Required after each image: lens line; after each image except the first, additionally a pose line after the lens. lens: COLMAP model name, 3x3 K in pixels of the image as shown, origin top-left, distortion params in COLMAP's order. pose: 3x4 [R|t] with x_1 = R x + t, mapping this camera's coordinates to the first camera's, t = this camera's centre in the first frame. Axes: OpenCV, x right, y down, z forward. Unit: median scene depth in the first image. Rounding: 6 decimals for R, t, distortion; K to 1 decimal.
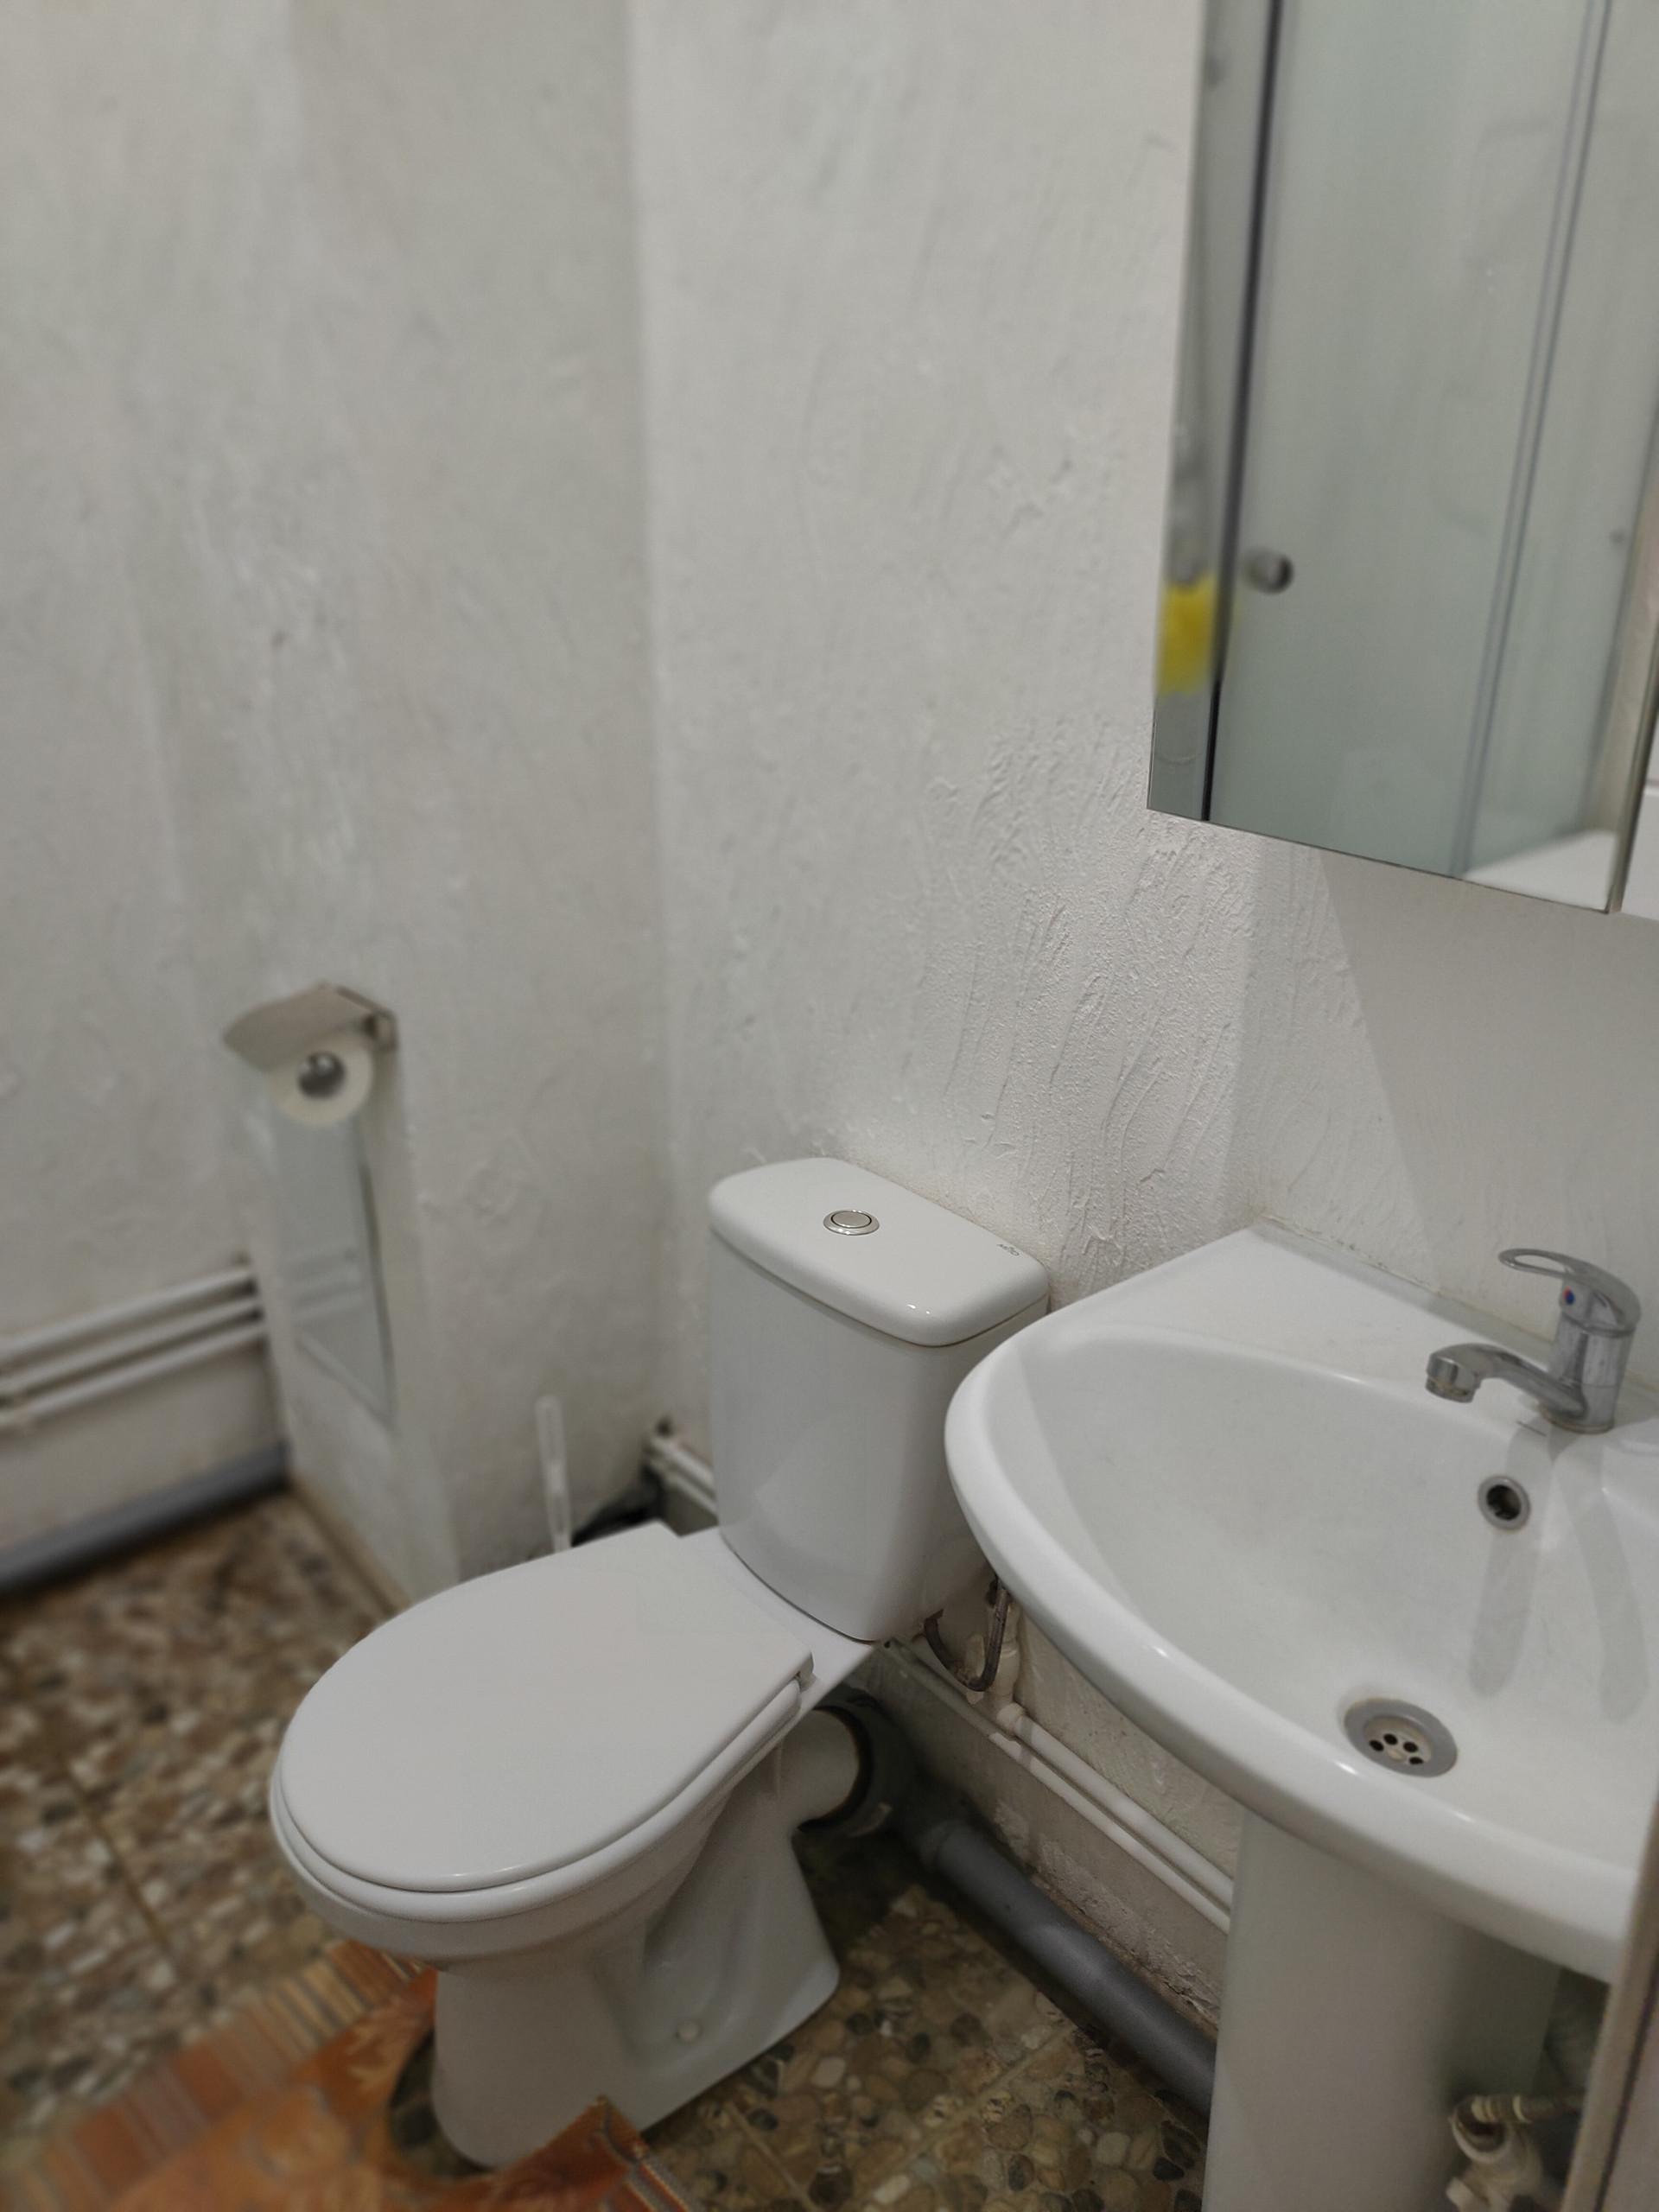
lens RADIAL K [[1671.0, 0, 830.9], [0, 1671.0, 1112.3], [0, 0, 1]] dist [0.043134, -0.016121]
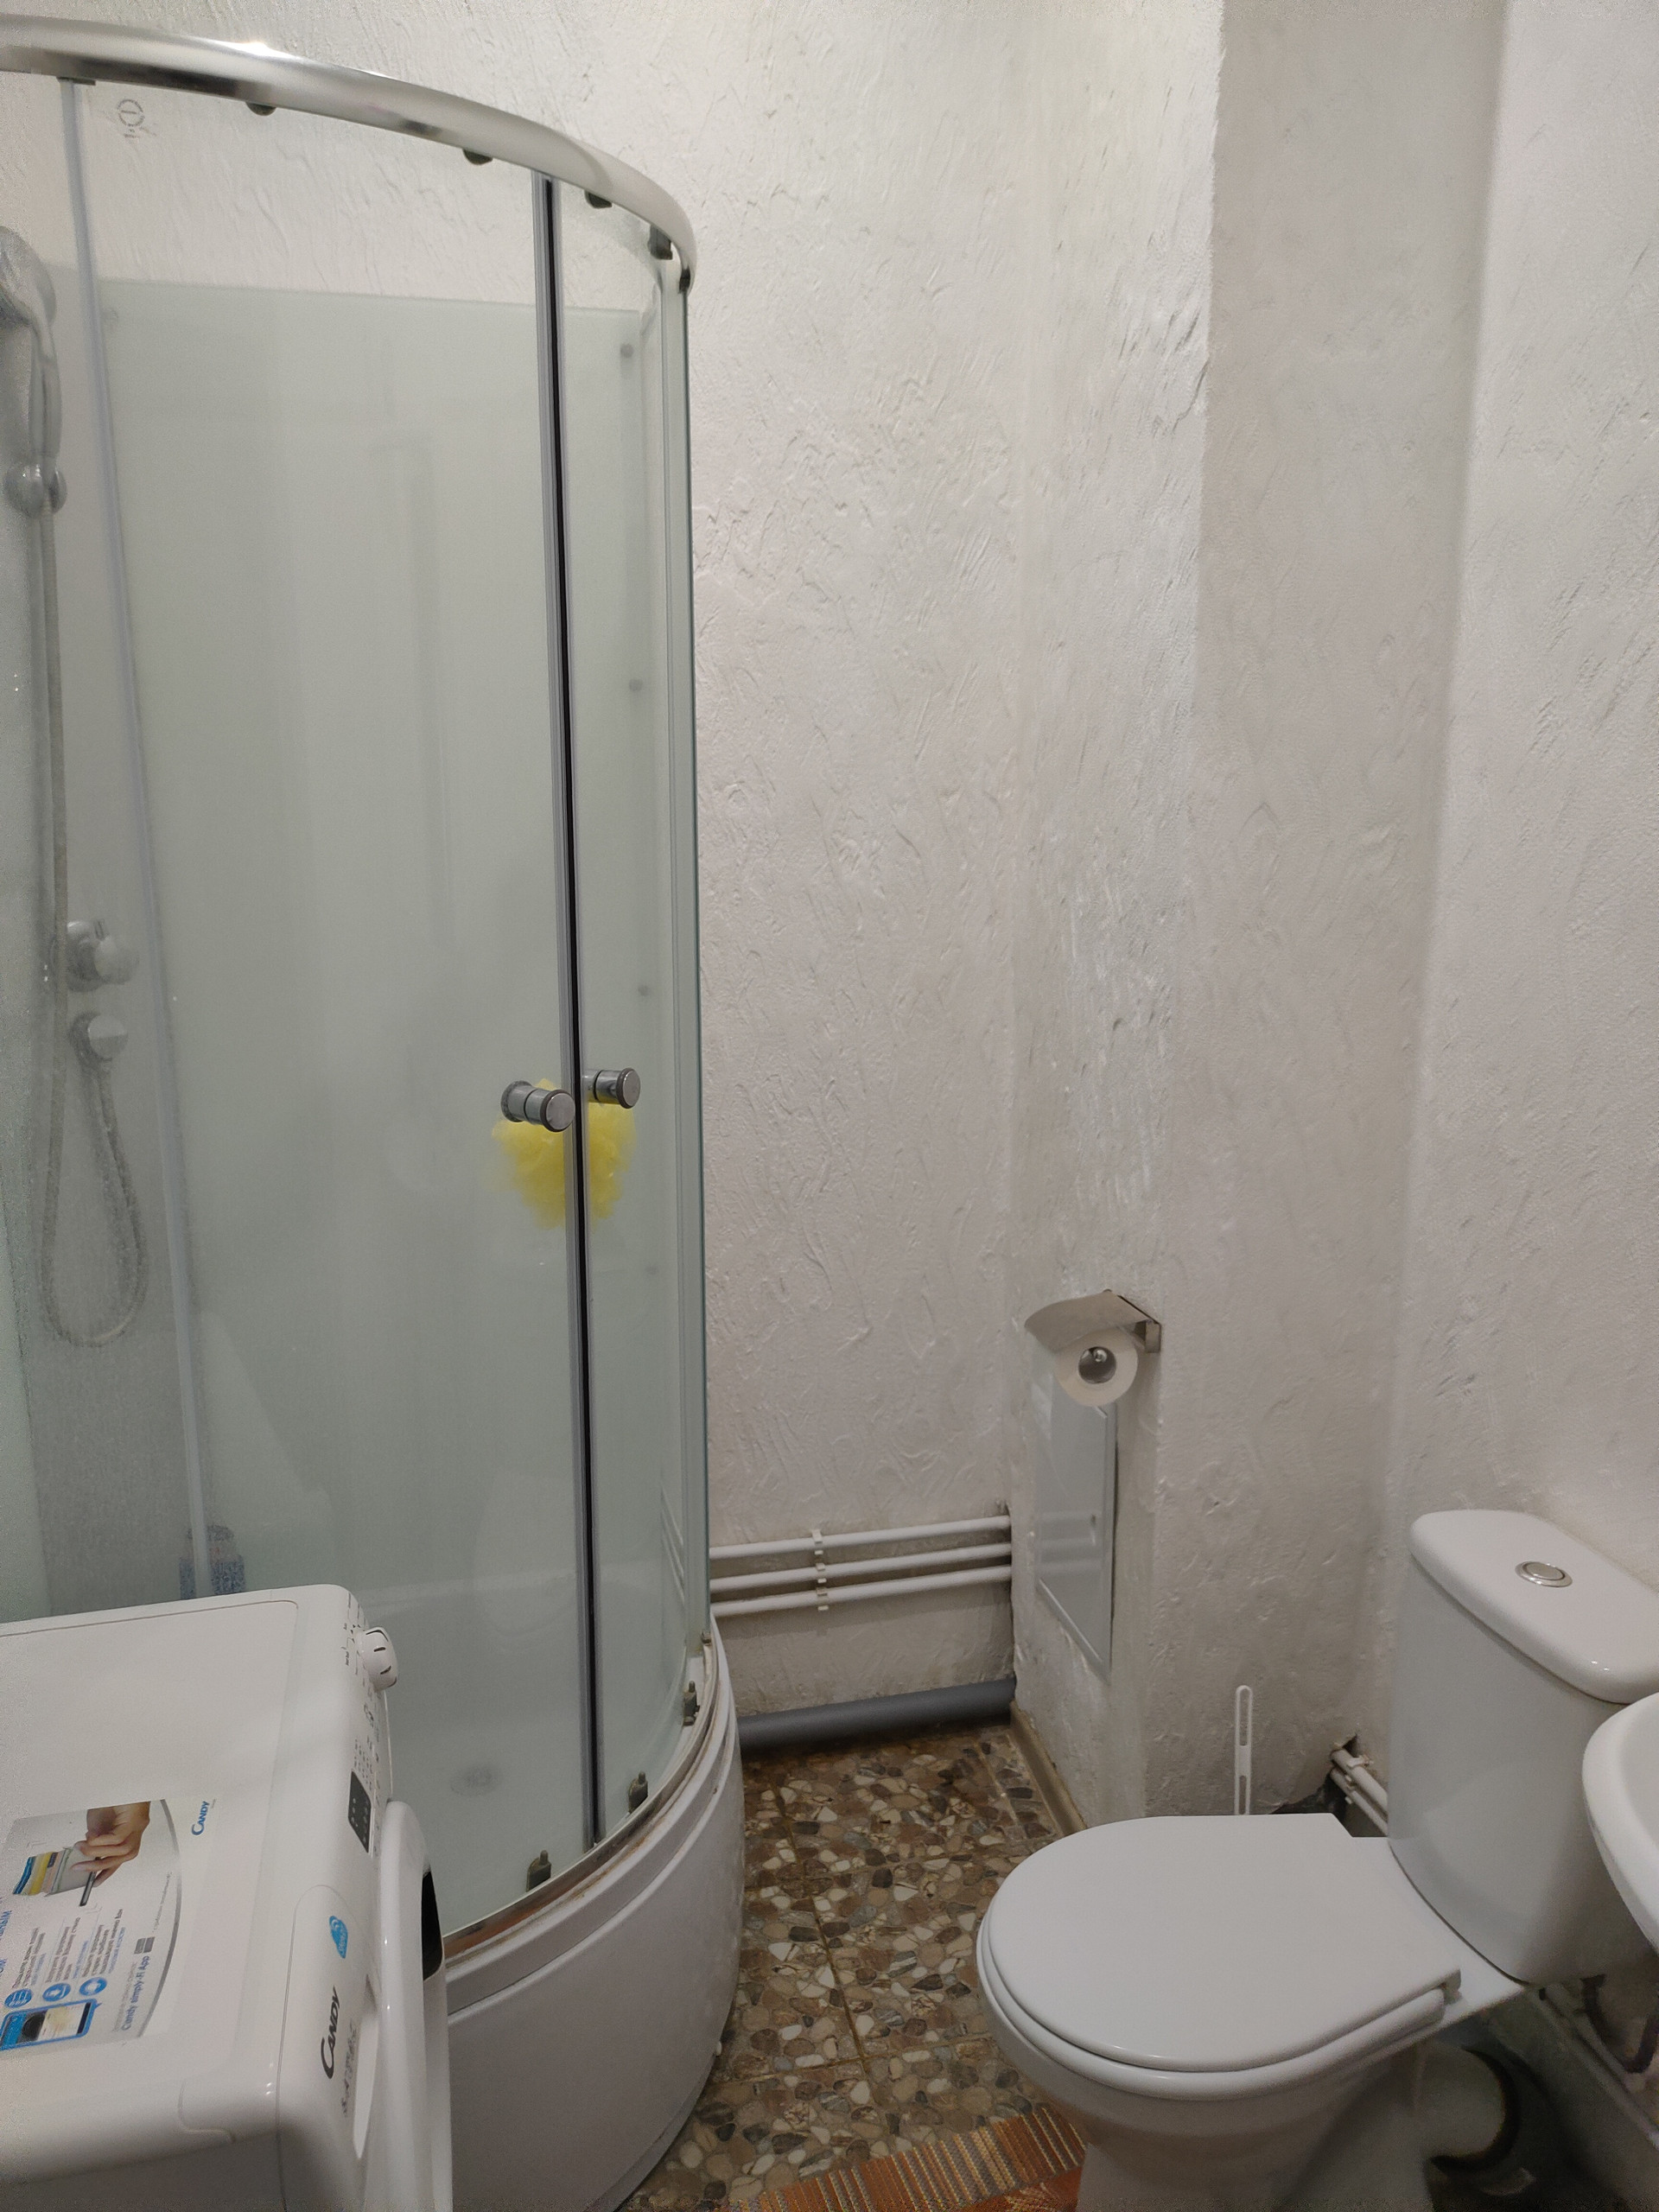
lens RADIAL K [[1671.0, 0, 833.9], [0, 1671.0, 1106.3], [0, 0, 1]] dist [0.043134, -0.016121]
pose [[0.894579, 0.093407, -0.437039, 0.045739], [-0.176222, 0.972406, -0.152880, 0.016242], [0.410699, 0.213779, 0.886355, -0.218160]]
